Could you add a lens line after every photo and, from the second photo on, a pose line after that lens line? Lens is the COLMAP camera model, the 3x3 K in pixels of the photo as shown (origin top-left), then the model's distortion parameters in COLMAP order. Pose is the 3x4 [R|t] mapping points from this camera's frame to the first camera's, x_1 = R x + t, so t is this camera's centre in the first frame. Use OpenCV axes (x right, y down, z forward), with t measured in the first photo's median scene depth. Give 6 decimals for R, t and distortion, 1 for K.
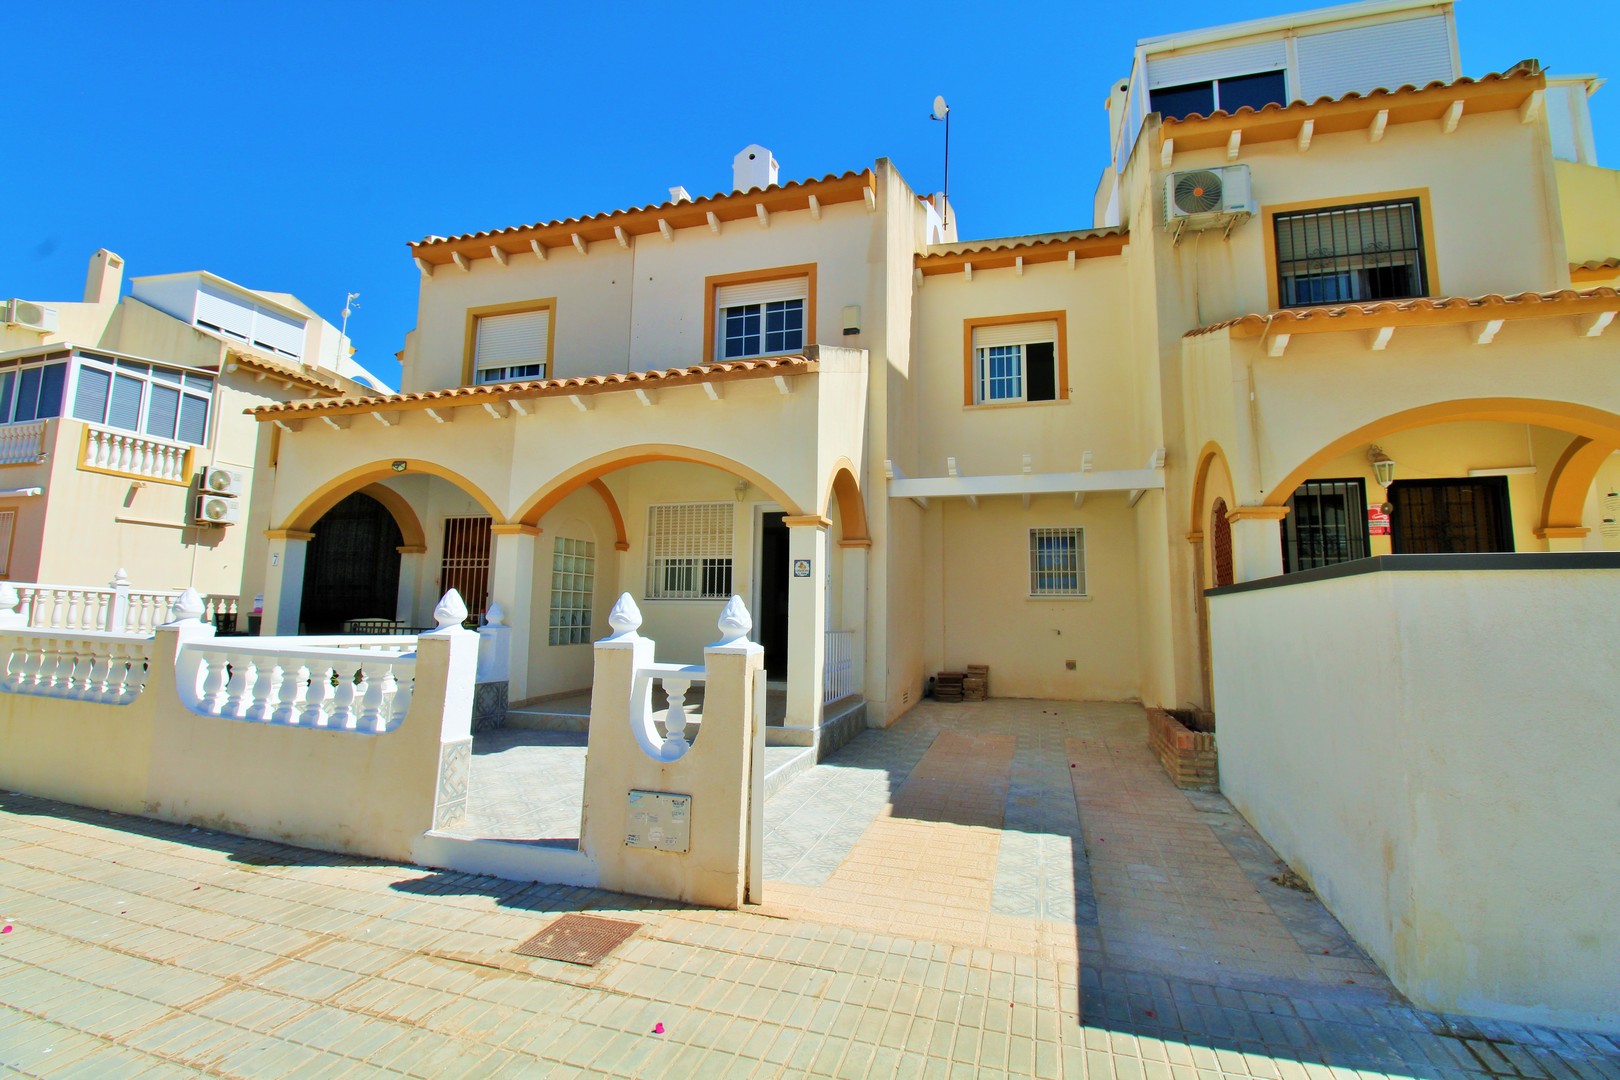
lens RADIAL K [[751.0, 0, 807.9], [0, 751.0, 532.8], [0, 0, 1]] dist [-0.005261, -0.009917]
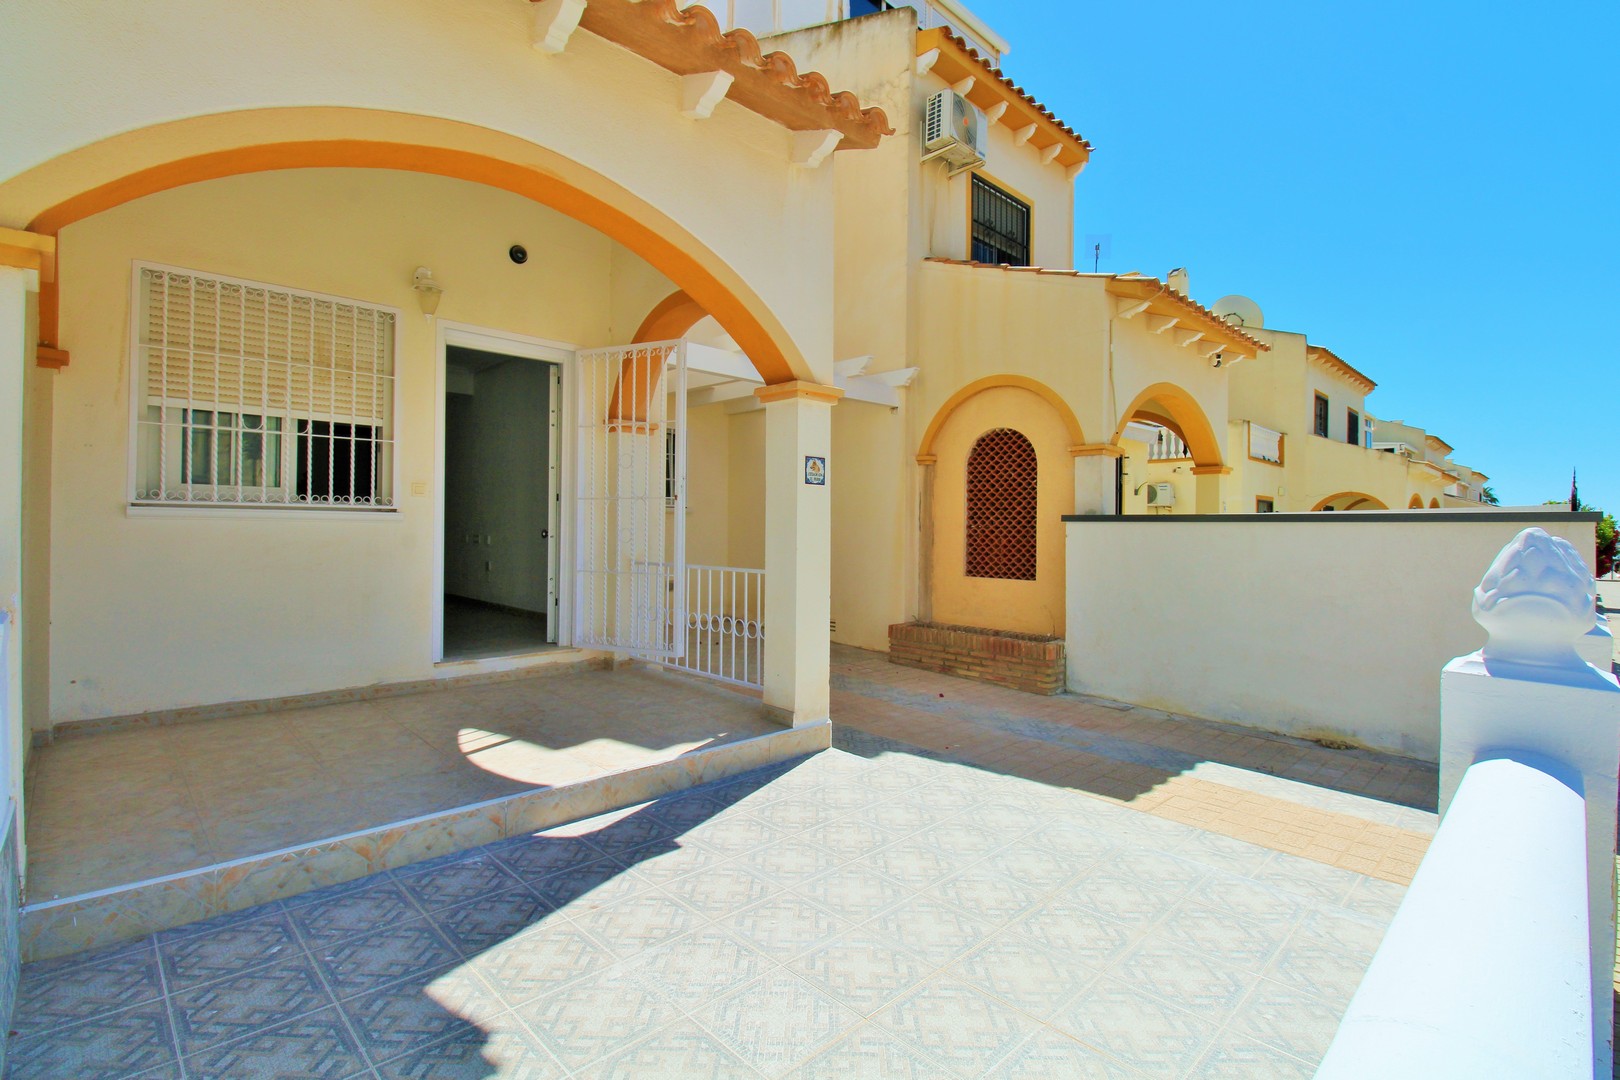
lens RADIAL K [[751.0, 0, 812.8], [0, 751.0, 535.0], [0, 0, 1]] dist [-0.005261, -0.009917]
pose [[0.463122, -0.013629, 0.886190, -0.396569], [-0.104856, 0.992017, 0.070055, 0.040728], [-0.880070, -0.125366, 0.457995, 0.513797]]
